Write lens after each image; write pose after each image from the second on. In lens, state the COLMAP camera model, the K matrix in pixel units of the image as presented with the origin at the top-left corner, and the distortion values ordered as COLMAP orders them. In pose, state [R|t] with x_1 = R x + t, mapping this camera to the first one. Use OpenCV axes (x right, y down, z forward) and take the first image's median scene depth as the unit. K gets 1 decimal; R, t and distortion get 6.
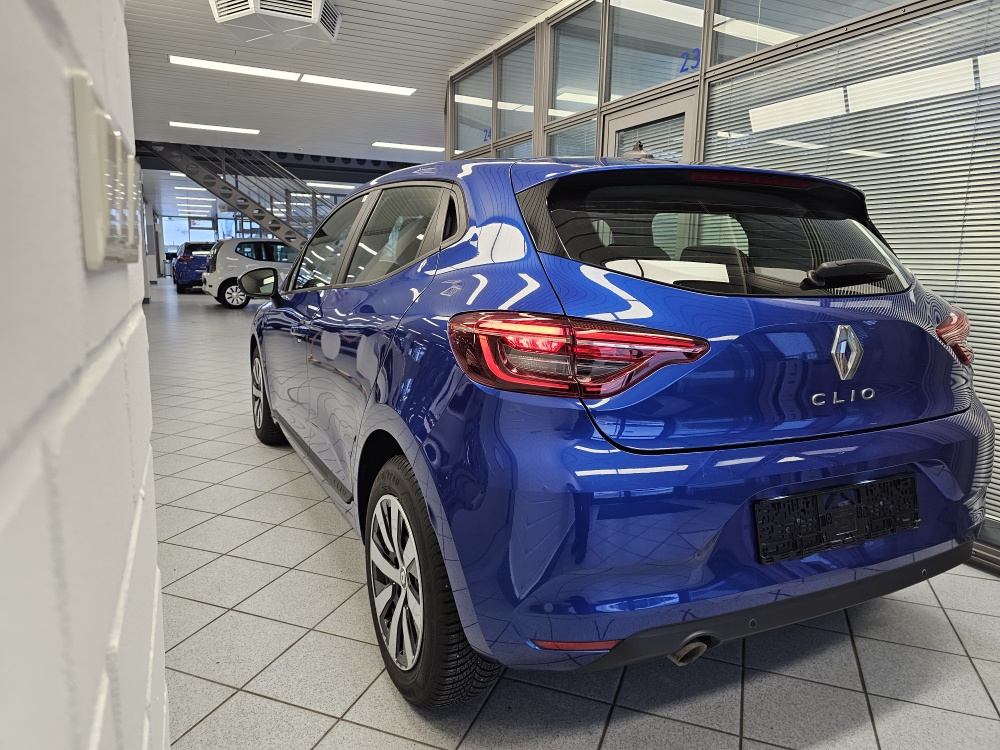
lens RADIAL K [[675.8, 0, 500.0], [0, 675.8, 375.0], [0, 0, 1]] dist [0.063854, -0.056602]
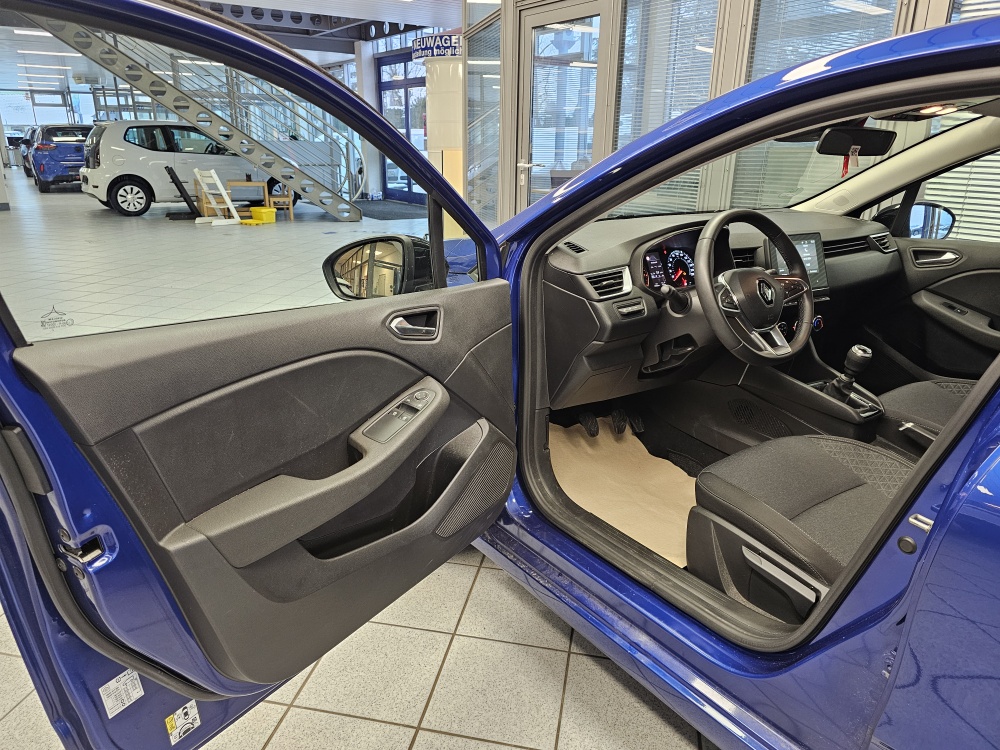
lens RADIAL K [[675.8, 0, 500.0], [0, 675.8, 375.0], [0, 0, 1]] dist [0.063854, -0.056602]
pose [[0.986981, -0.057878, 0.150060, -0.102886], [0.032476, 0.985505, 0.166510, -0.035113], [-0.157522, -0.159469, 0.974554, 0.141126]]
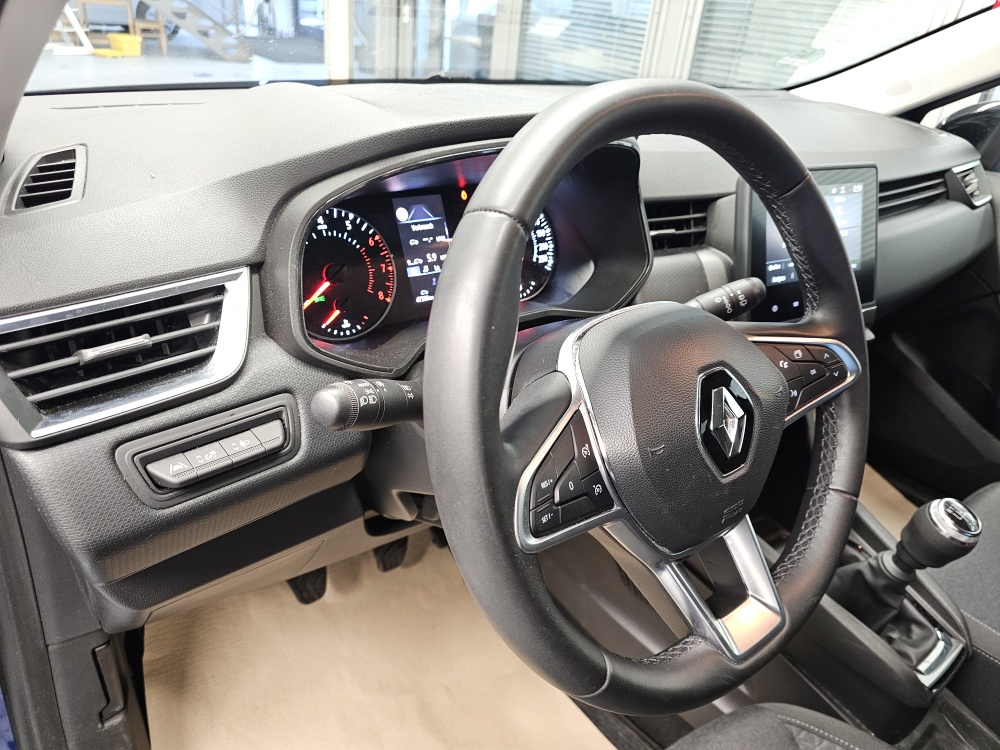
lens RADIAL K [[667.1, 0, 504.8], [0, 667.1, 385.2], [0, 0, 1]] dist [0.069576, -0.073435]
pose [[0.974727, -0.041168, 0.219573, -0.054633], [-0.041316, 0.932699, 0.358282, -0.040398], [-0.219545, -0.358300, 0.907426, 0.227550]]
